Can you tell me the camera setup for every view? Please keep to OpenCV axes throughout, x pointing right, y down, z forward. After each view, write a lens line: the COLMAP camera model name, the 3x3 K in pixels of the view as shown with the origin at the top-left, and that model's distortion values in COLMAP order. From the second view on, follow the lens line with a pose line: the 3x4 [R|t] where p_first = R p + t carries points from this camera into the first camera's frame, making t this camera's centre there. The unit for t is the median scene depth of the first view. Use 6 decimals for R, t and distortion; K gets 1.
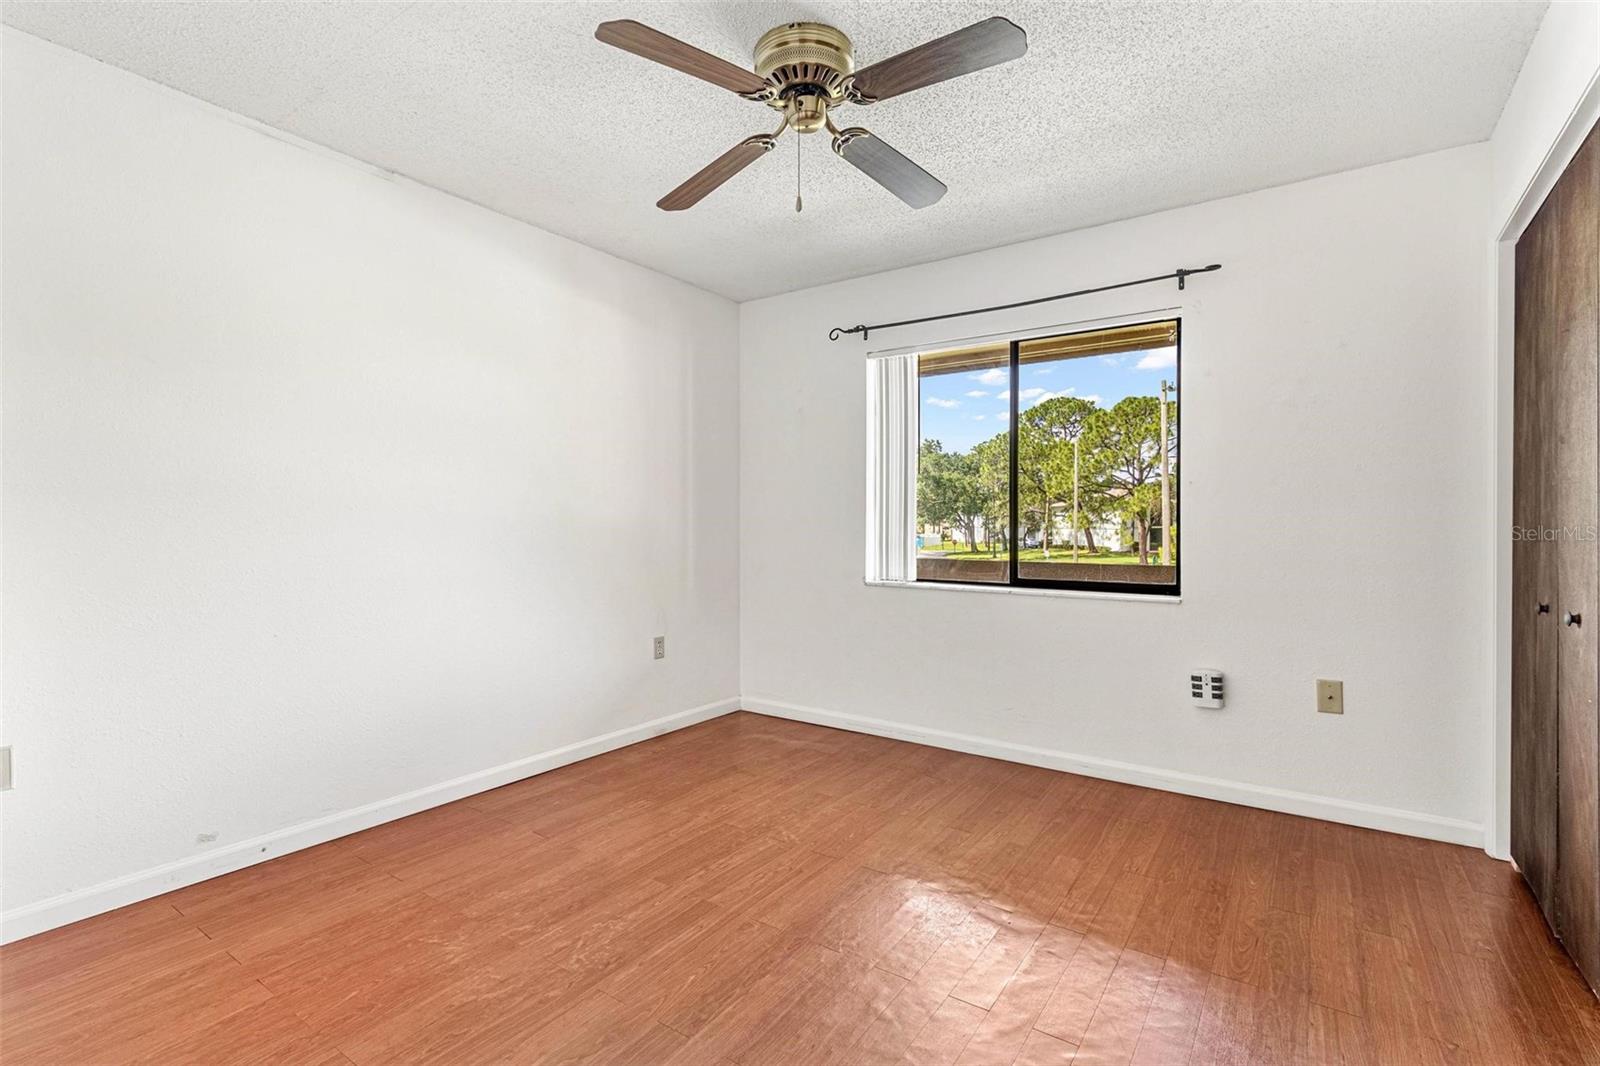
lens RADIAL K [[743.5, 0, 810.7], [0, 743.5, 541.0], [0, 0, 1]] dist [-0.000998, 0.000008]
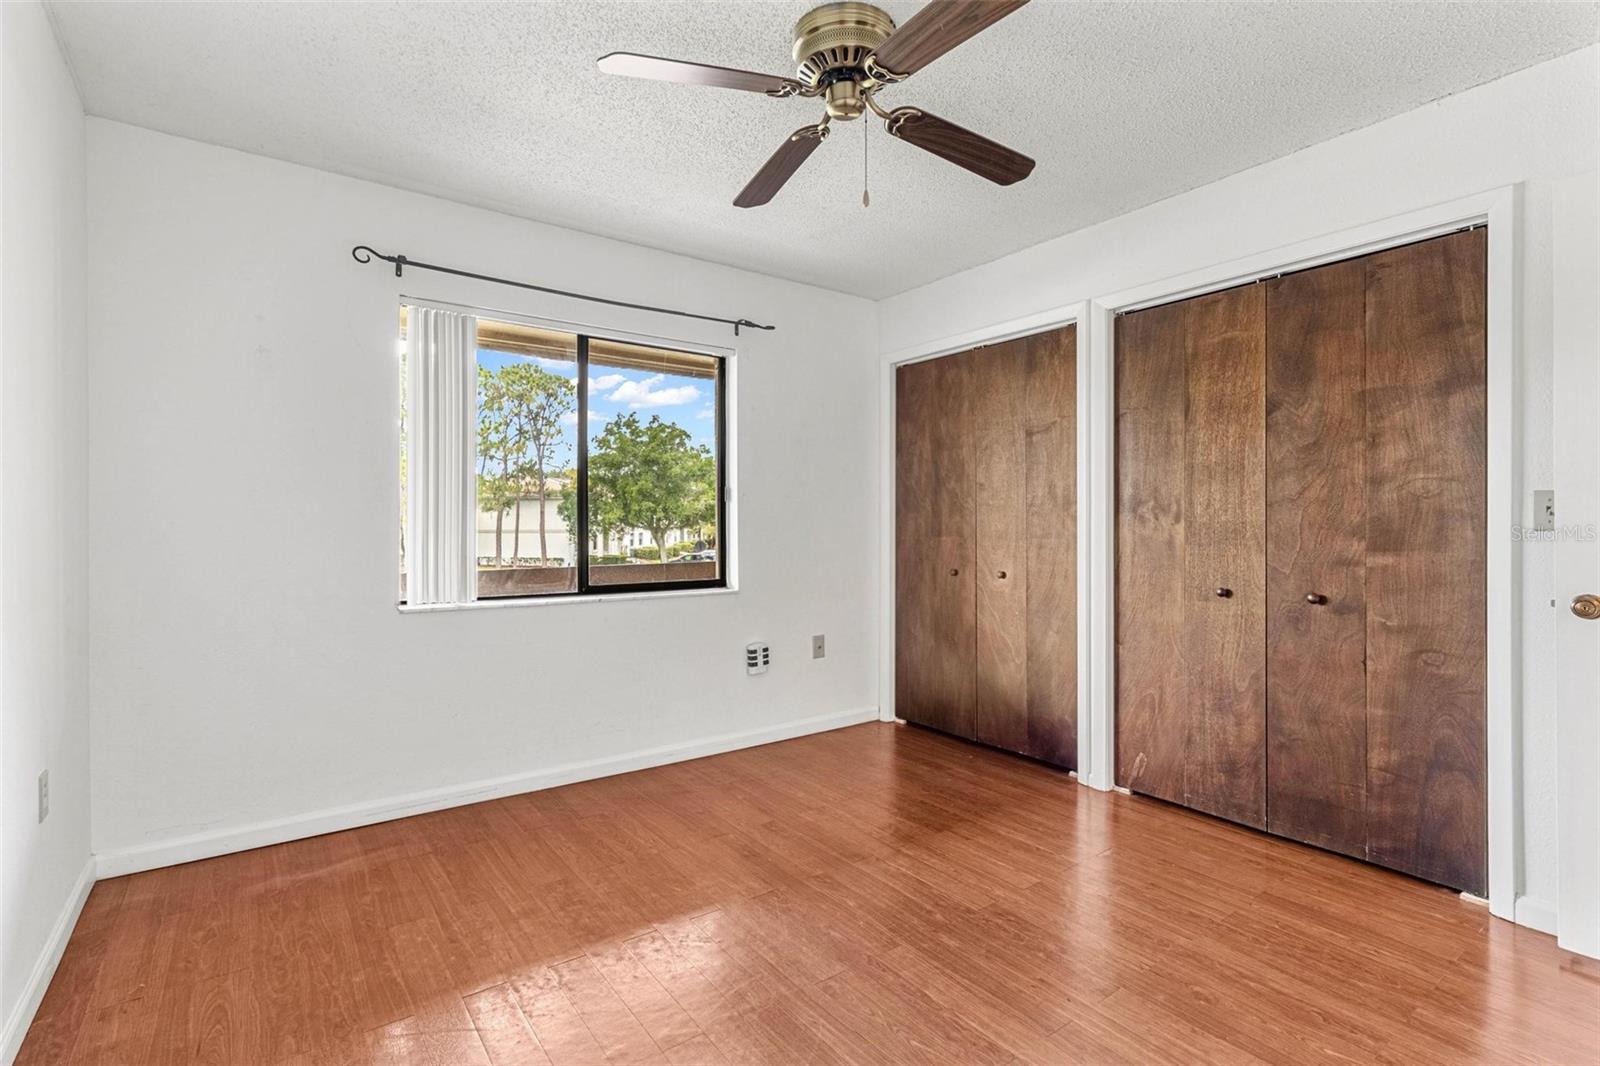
lens RADIAL K [[743.5, 0, 810.7], [0, 743.5, 541.0], [0, 0, 1]] dist [-0.000998, 0.000008]
pose [[0.324546, -0.021676, 0.945622, -0.593093], [0.024702, 0.999591, 0.014435, -0.015737], [-0.945547, 0.018674, 0.324948, 0.472905]]
